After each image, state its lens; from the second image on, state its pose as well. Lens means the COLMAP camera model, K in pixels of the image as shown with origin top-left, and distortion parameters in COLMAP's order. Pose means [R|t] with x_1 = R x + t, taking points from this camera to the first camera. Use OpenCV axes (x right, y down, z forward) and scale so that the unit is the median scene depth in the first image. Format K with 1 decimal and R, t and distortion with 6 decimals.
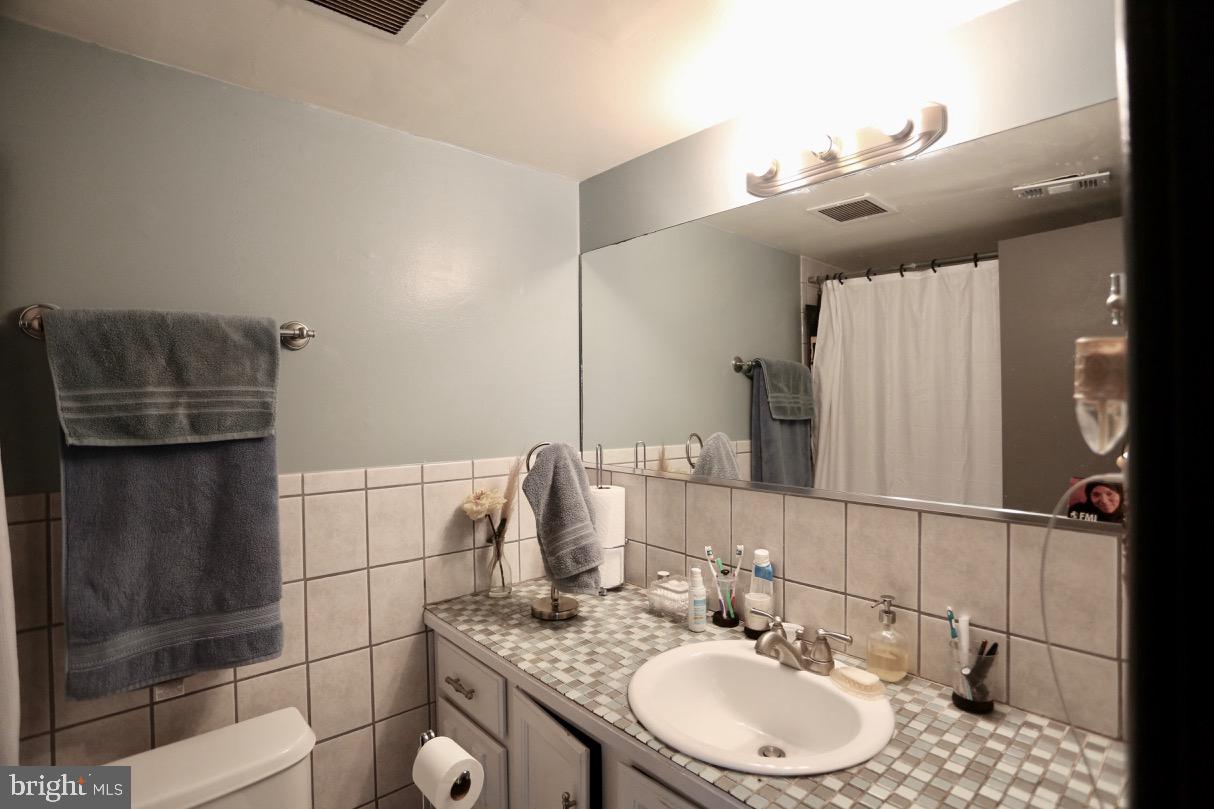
lens RADIAL K [[589.5, 0, 602.9], [0, 589.5, 399.1], [0, 0, 1]] dist [-0.077120, 0.028947]
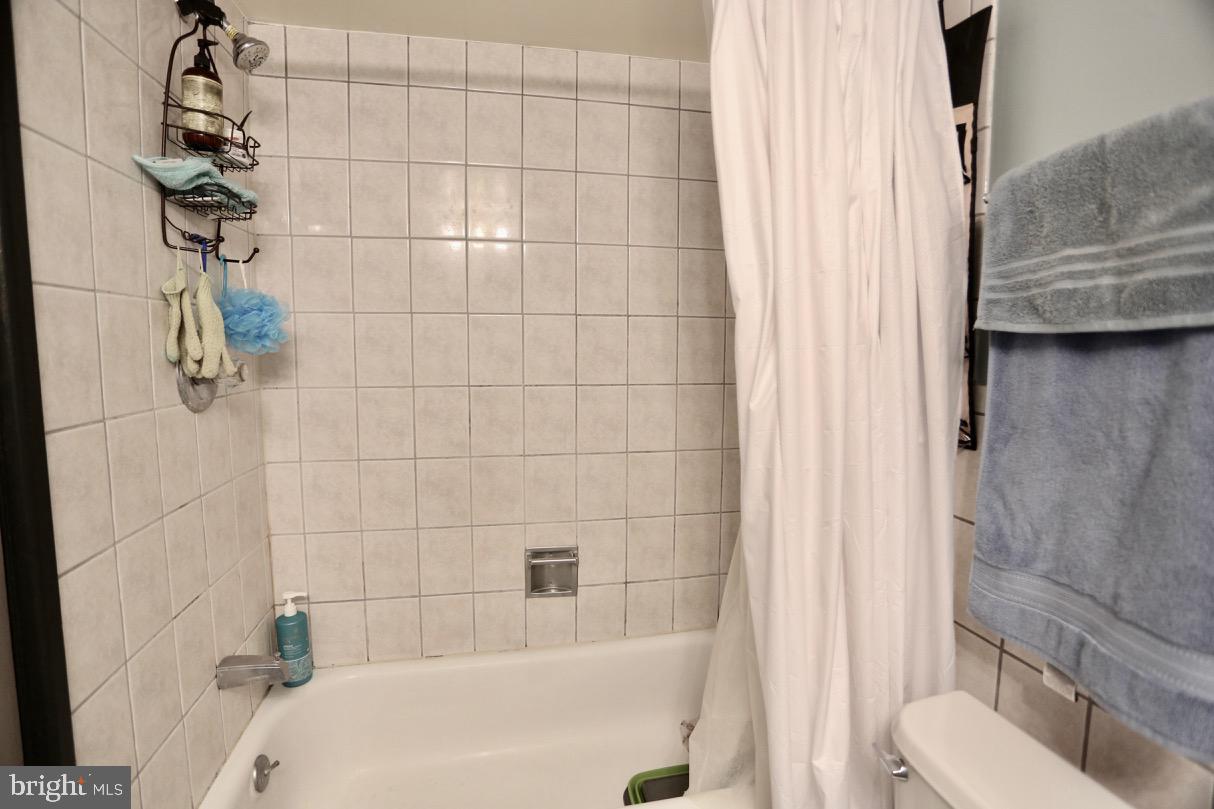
lens RADIAL K [[589.5, 0, 602.9], [0, 589.5, 399.1], [0, 0, 1]] dist [-0.077120, 0.028947]
pose [[-0.503534, 0.083544, -0.859927, 0.081940], [-0.000490, 0.995286, 0.096981, 0.074814], [0.863975, 0.049255, -0.501120, 0.680848]]
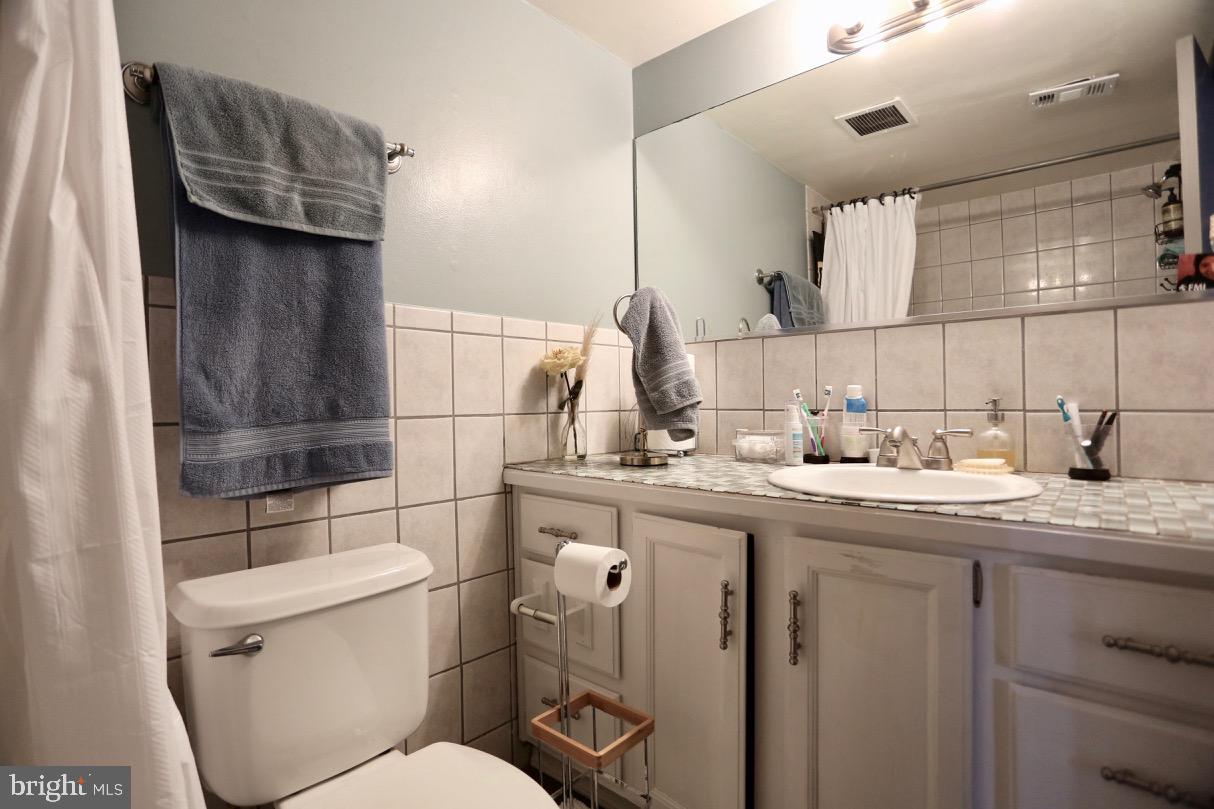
lens RADIAL K [[589.5, 0, 602.9], [0, 589.5, 399.1], [0, 0, 1]] dist [-0.077120, 0.028947]
pose [[0.994032, -0.005711, 0.108939, -0.286665], [0.006132, 0.999975, -0.003537, 0.288714], [-0.108916, 0.004184, 0.994042, 0.022661]]
